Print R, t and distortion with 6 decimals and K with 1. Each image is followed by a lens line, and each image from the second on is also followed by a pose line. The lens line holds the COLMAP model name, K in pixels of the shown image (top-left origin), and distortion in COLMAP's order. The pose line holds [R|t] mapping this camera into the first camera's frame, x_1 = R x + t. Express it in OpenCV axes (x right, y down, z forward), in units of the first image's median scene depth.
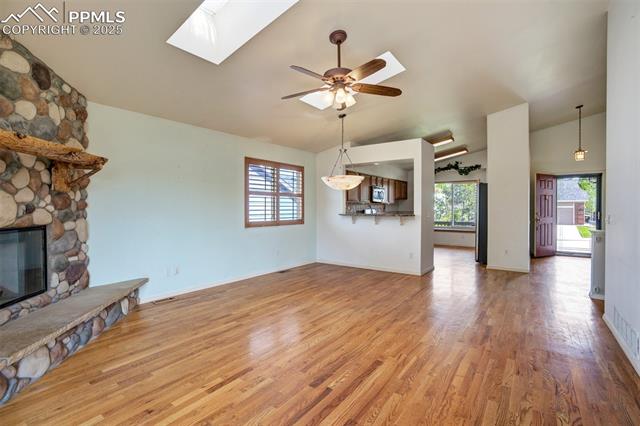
lens RADIAL K [[308.2, 0, 320.1], [0, 308.2, 204.7], [0, 0, 1]] dist [-0.001582, 0.000461]
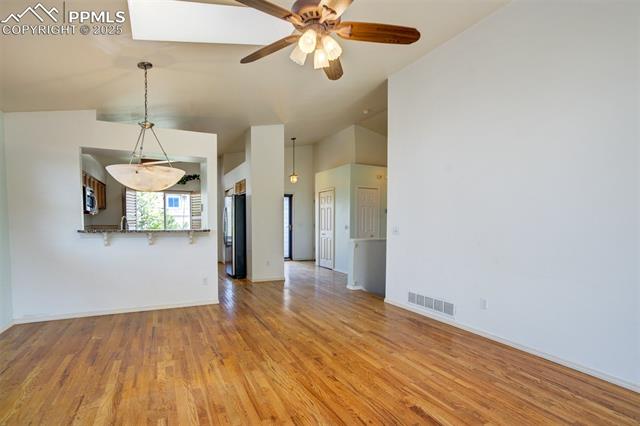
lens RADIAL K [[319.9, 0, 322.5], [0, 319.9, 223.6], [0, 0, 1]] dist [-0.019671, 0.000862]
pose [[0.454364, -0.000595, 0.890816, -0.468225], [-0.014015, 0.999871, 0.007816, 0.015162], [-0.890706, -0.016036, 0.454297, 0.596254]]
